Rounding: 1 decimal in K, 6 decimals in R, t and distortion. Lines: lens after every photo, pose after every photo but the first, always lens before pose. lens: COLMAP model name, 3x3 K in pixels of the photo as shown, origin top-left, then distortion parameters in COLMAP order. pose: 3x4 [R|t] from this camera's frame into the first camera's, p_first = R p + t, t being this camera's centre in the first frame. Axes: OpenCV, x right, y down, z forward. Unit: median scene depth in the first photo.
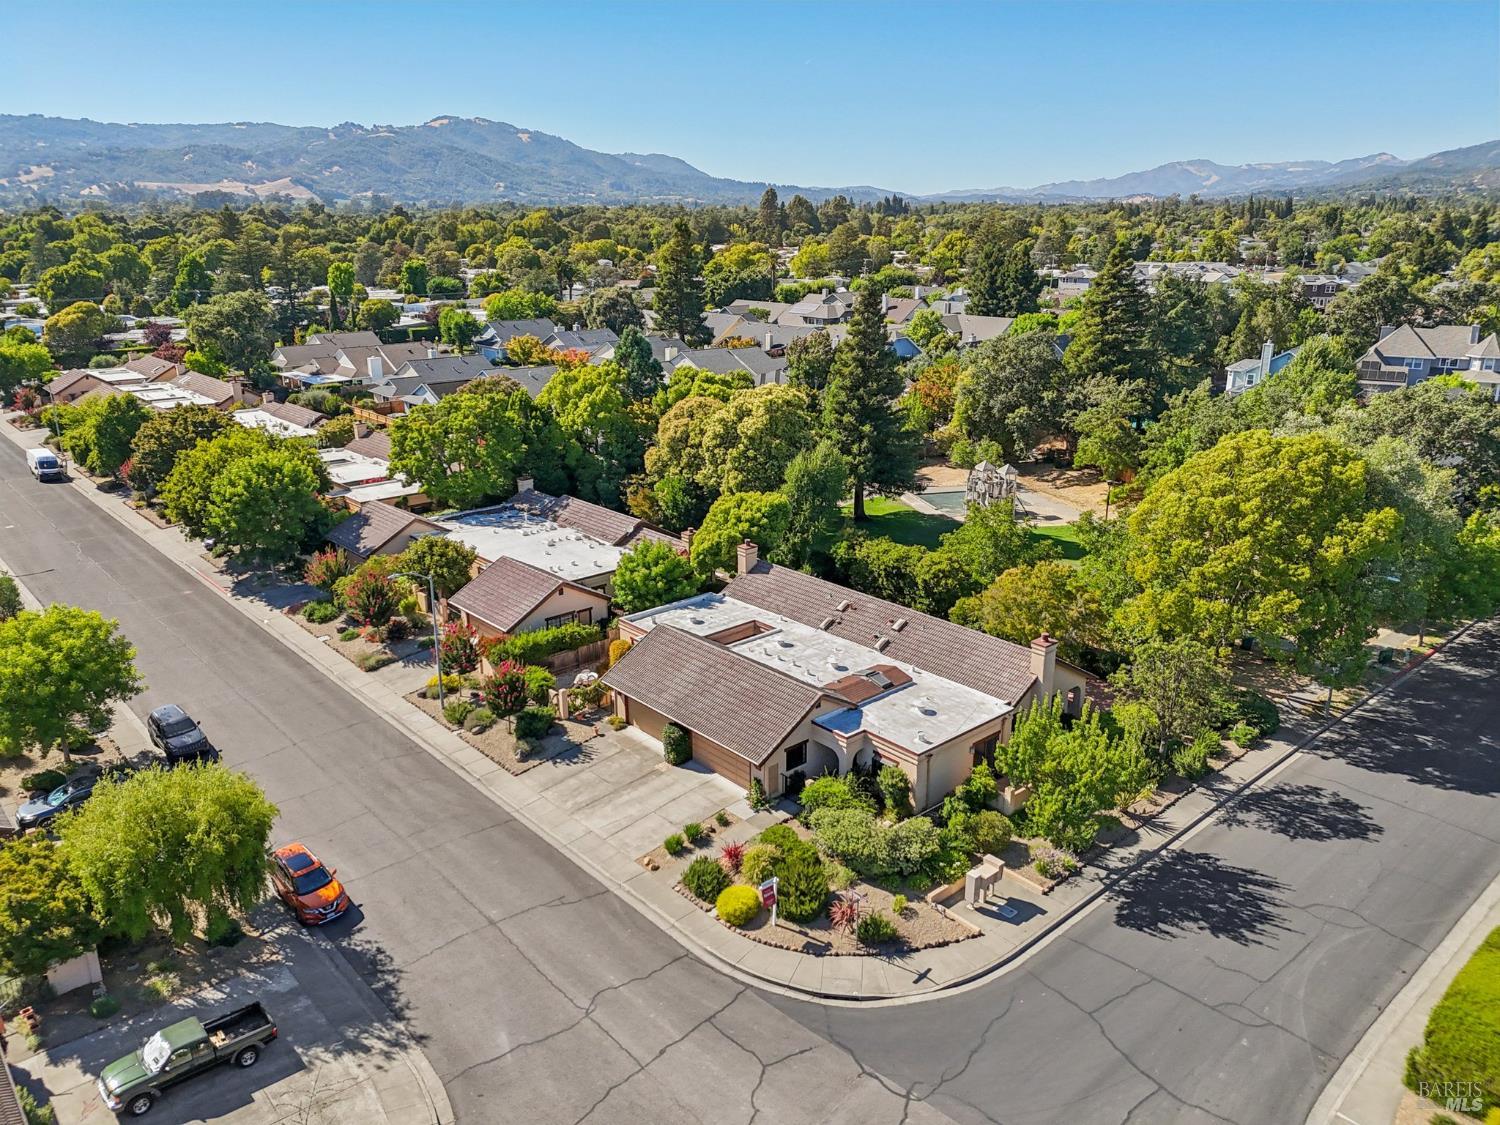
lens RADIAL K [[1058.9, 0, 771.5], [0, 1058.9, 563.8], [0, 0, 1]] dist [0.095781, -0.129978]
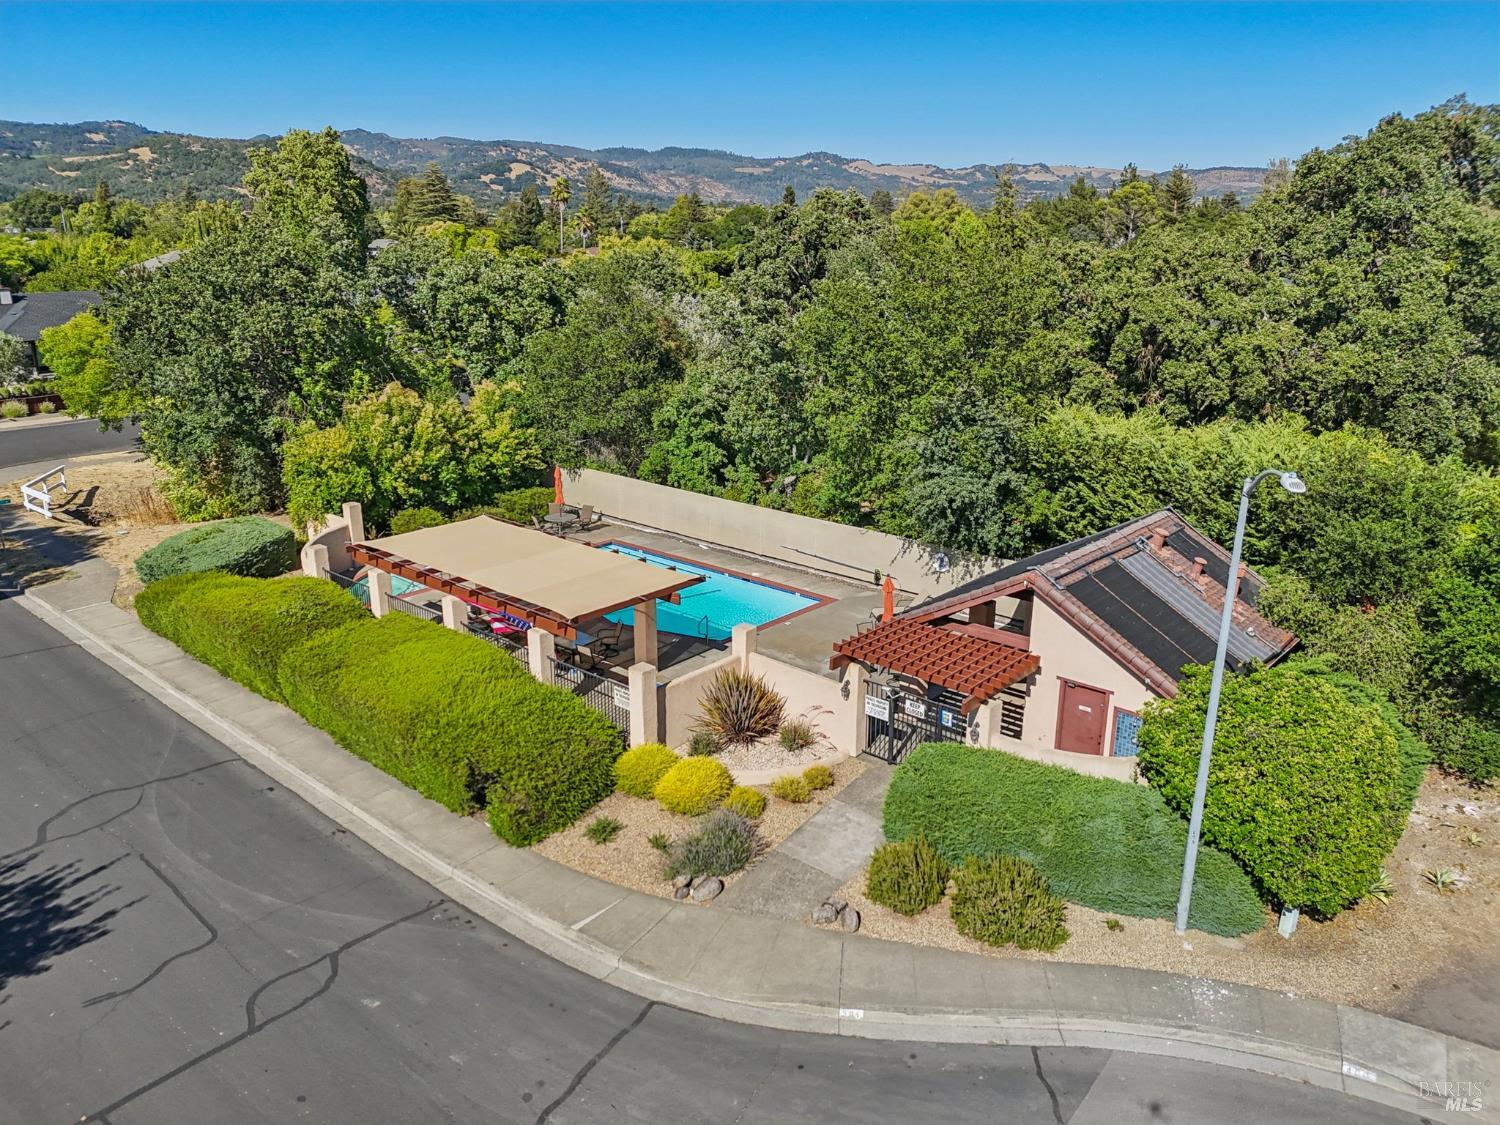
lens RADIAL K [[1058.9, 0, 771.5], [0, 1058.9, 563.8], [0, 0, 1]] dist [0.095781, -0.129978]
pose [[-0.117467, -0.300403, 0.946551, 0.024302], [0.288001, 0.901883, 0.321967, 0.124820], [-0.950398, 0.310428, -0.019425, 0.569580]]
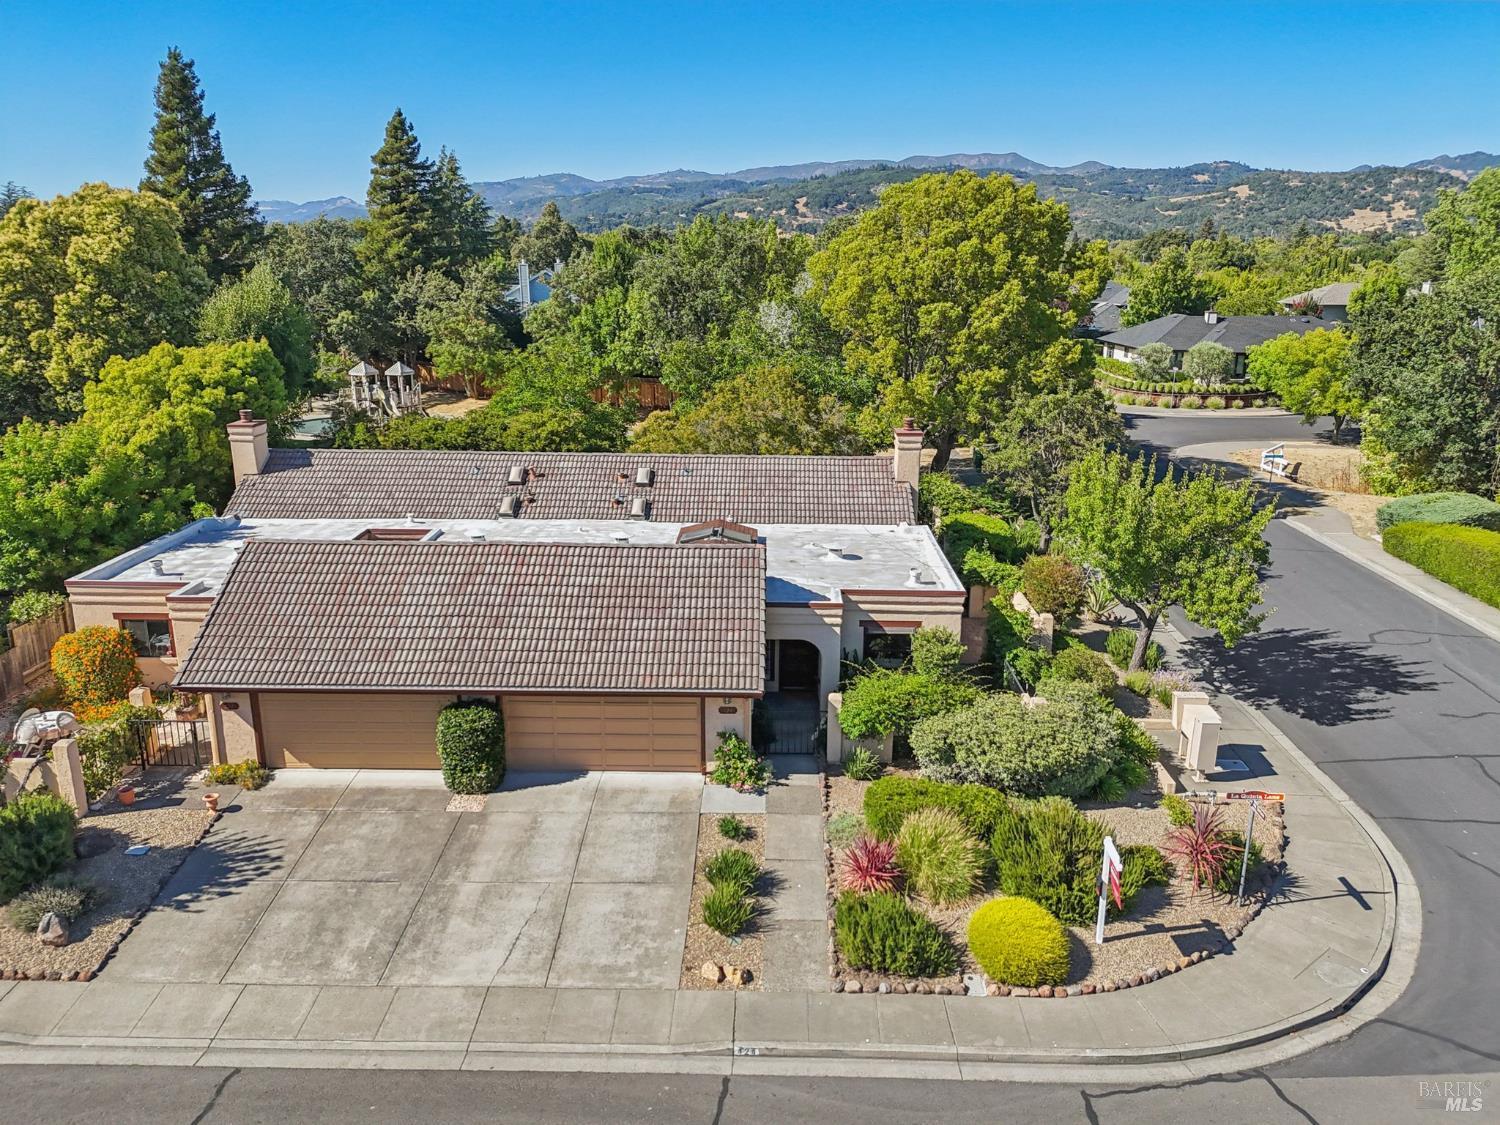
lens RADIAL K [[1093.1, 0, 741.9], [0, 1093.1, 561.3], [0, 0, 1]] dist [0.074580, -0.060623]
pose [[0.696156, -0.193465, 0.691331, -0.337413], [0.214848, 0.975012, 0.056504, 0.098399], [-0.684987, 0.109195, 0.720326, 0.622882]]
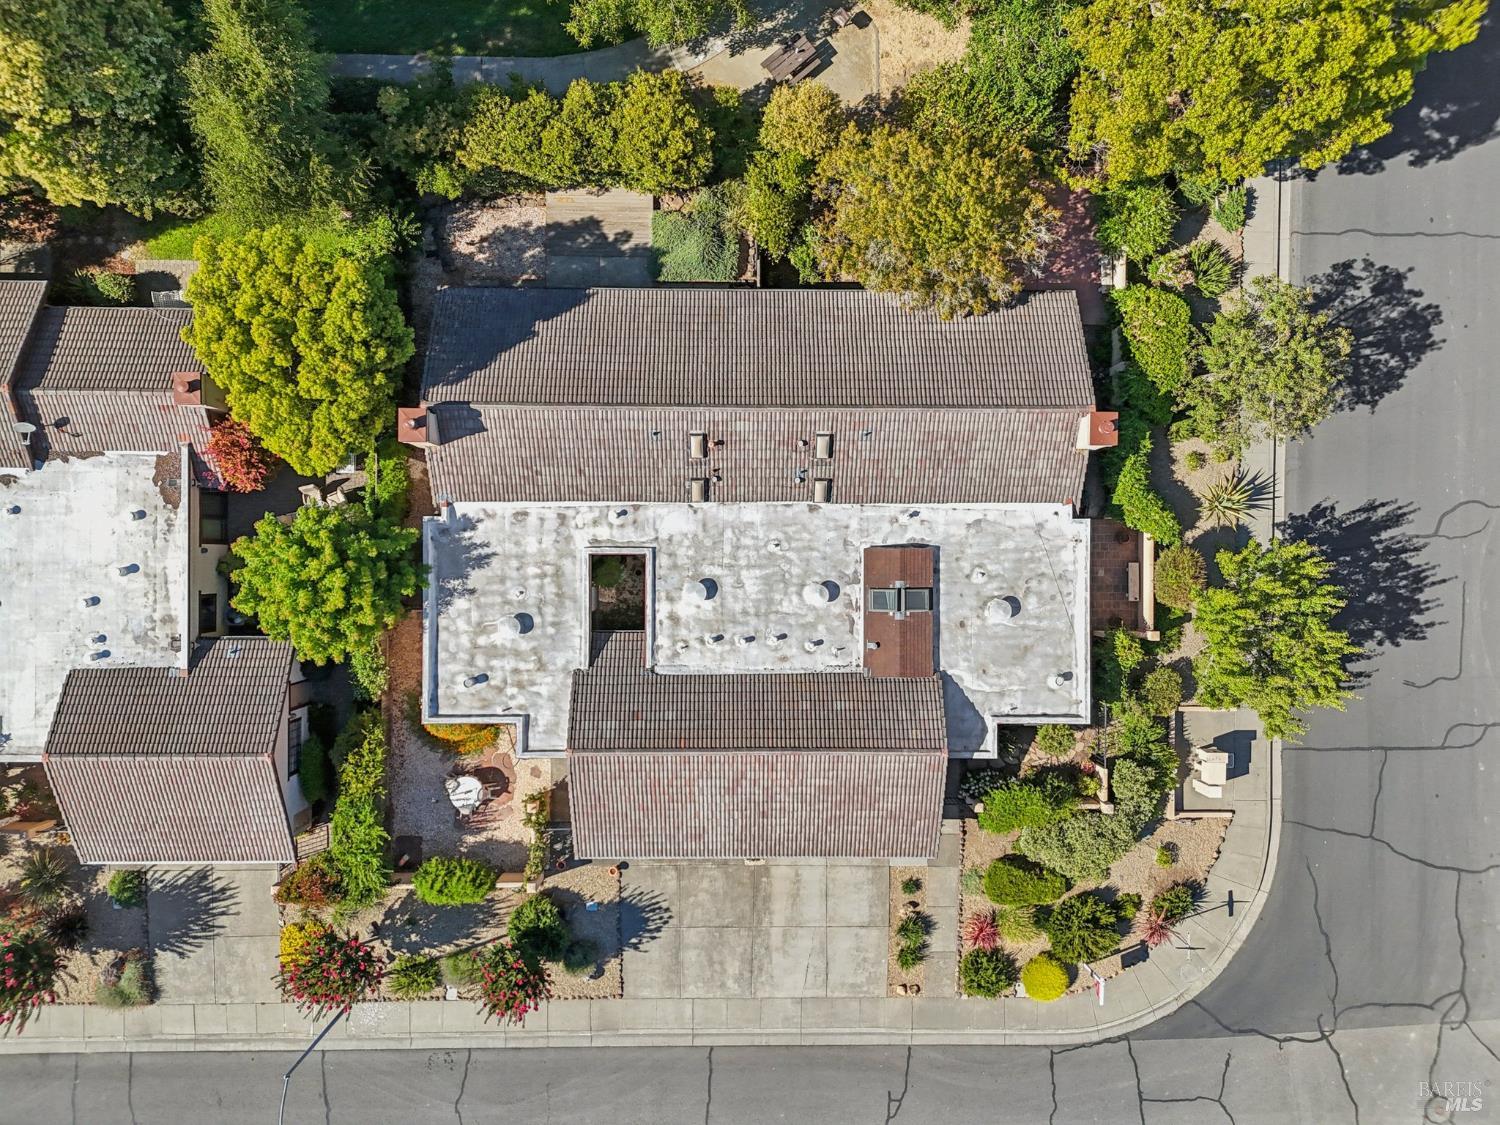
lens RADIAL K [[1105.8, 0, 750.0], [0, 1105.8, 562.5], [0, 0, 1]] dist [0.088588, -0.101788]
pose [[0.679234, -0.733806, 0.013053, 0.042309], [0.212571, 0.213723, 0.953486, -0.648362], [-0.702463, -0.644866, 0.301153, 0.957095]]
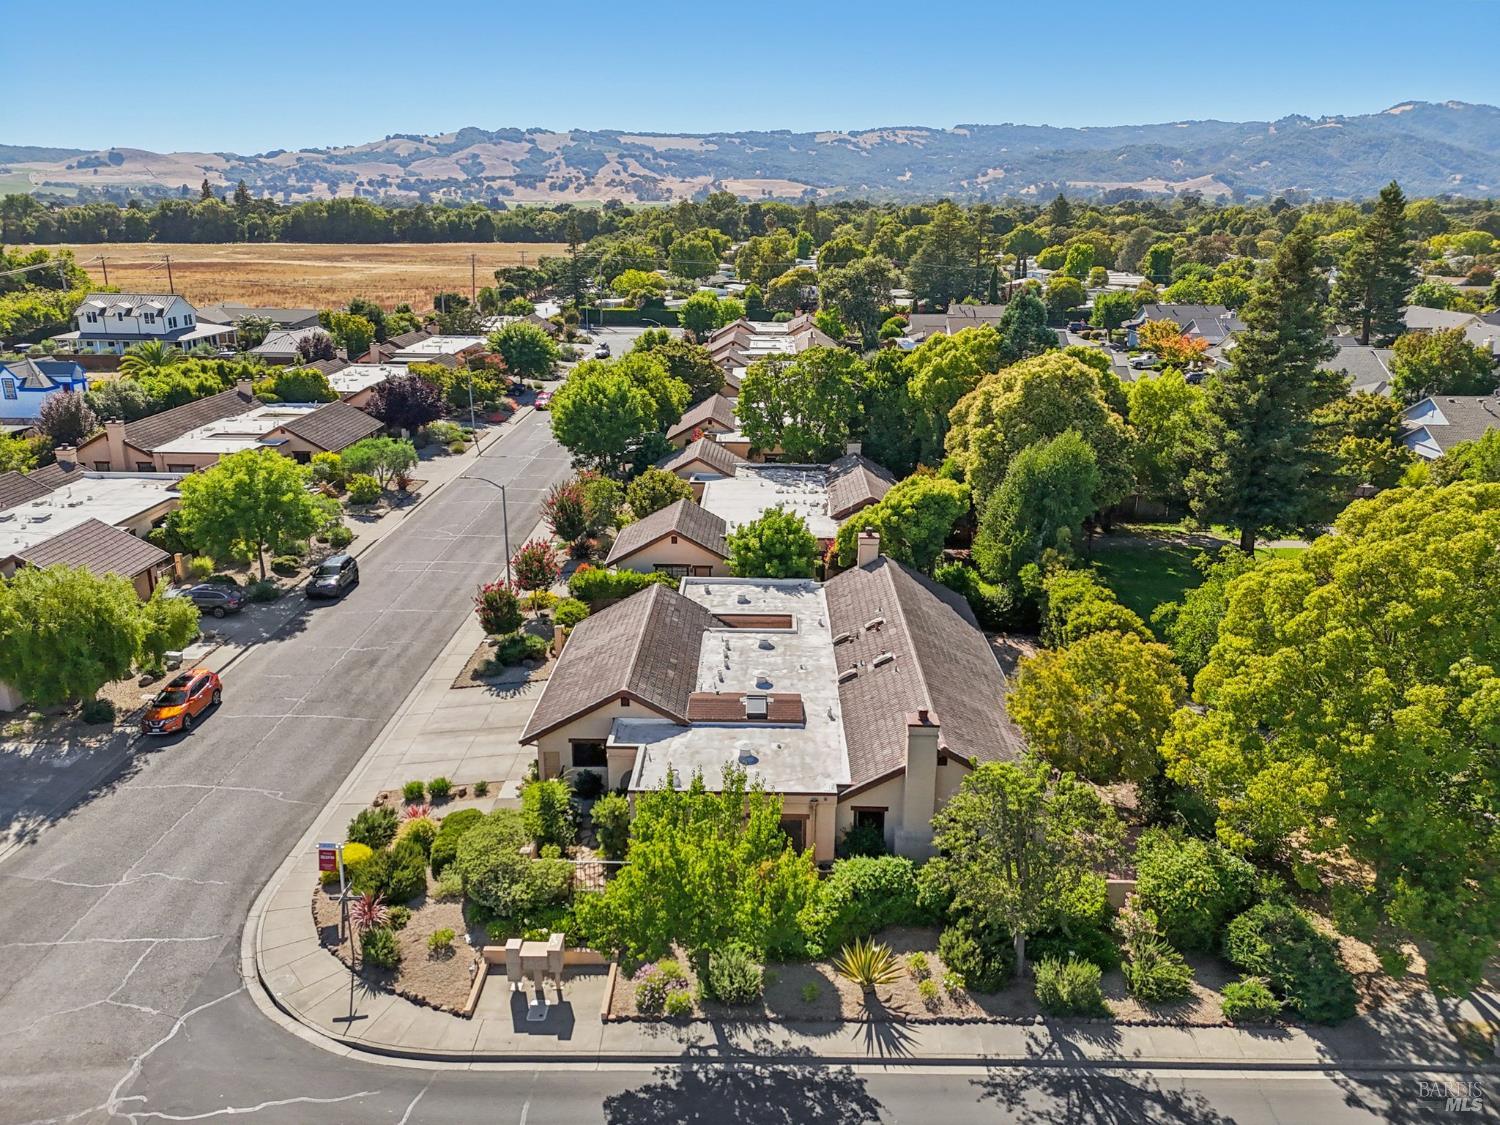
lens RADIAL K [[1097.1, 0, 776.0], [0, 1097.1, 567.1], [0, 0, 1]] dist [0.078642, -0.086526]
pose [[0.736972, 0.212261, -0.641730, 0.659391], [-0.214772, 0.973747, 0.075433, -0.057354], [0.640894, 0.082234, 0.763212, 0.428798]]
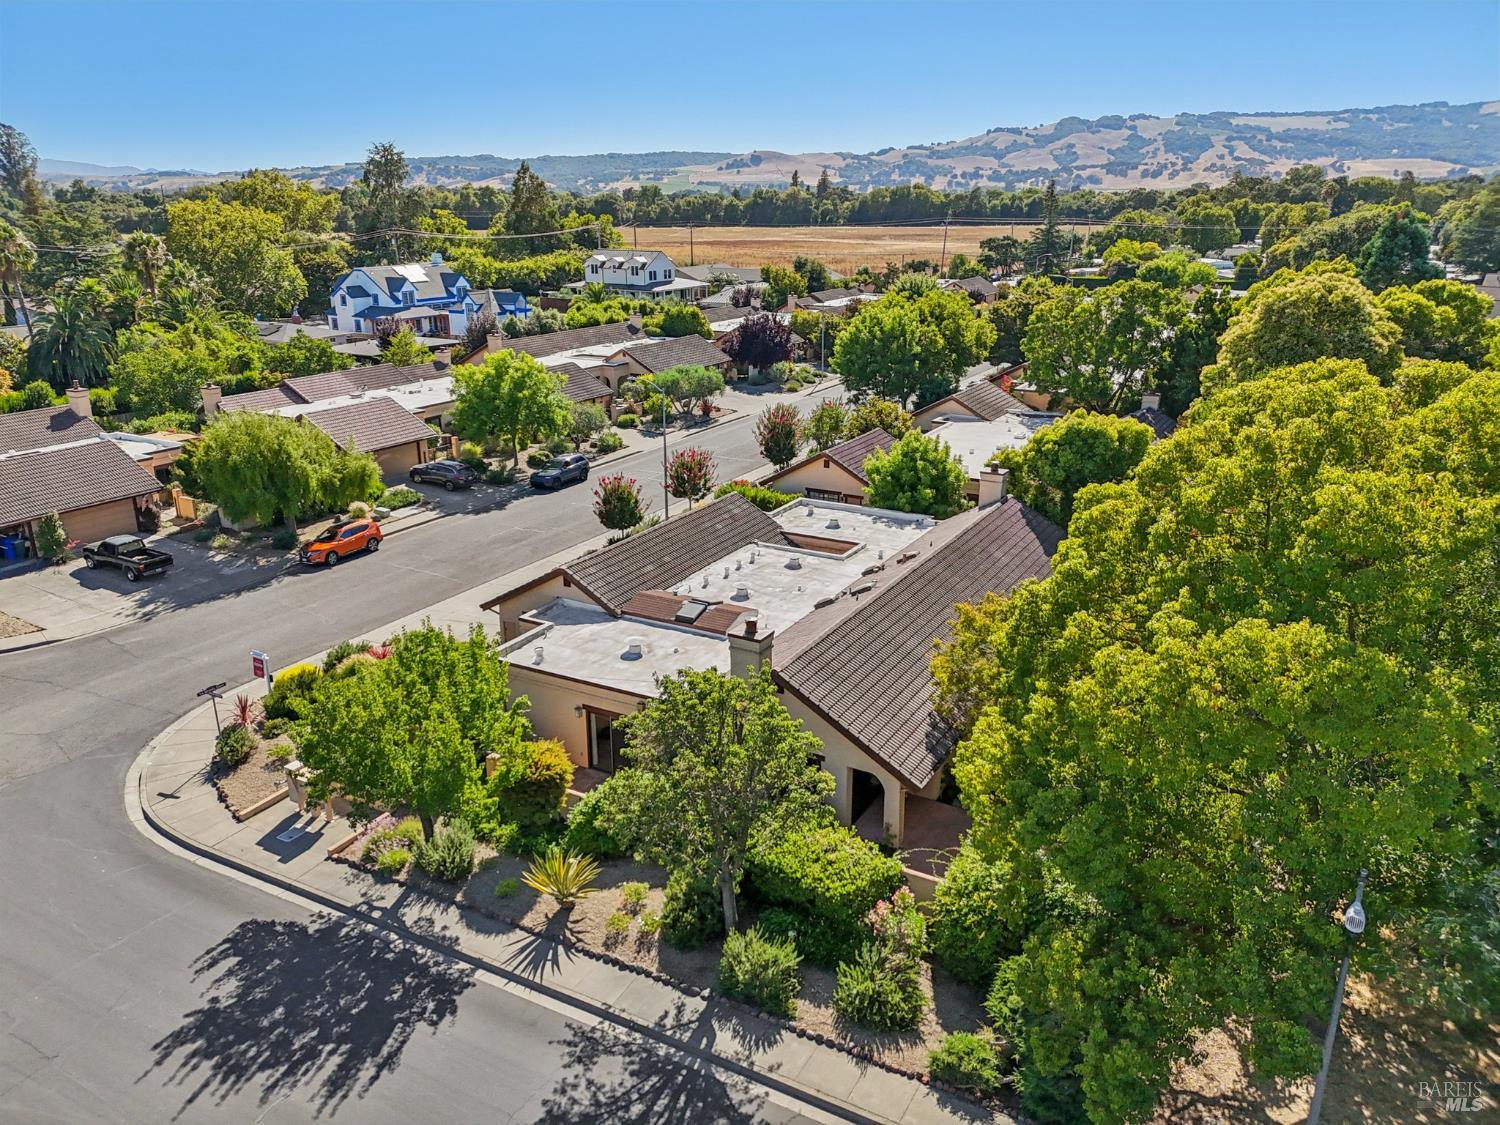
lens RADIAL K [[1097.1, 0, 776.0], [0, 1097.1, 567.1], [0, 0, 1]] dist [0.078642, -0.086526]
pose [[0.331072, 0.297543, -0.895466, 0.832784], [-0.288448, 0.935470, 0.204190, -0.089348], [0.898437, 0.190694, 0.395534, 0.828629]]
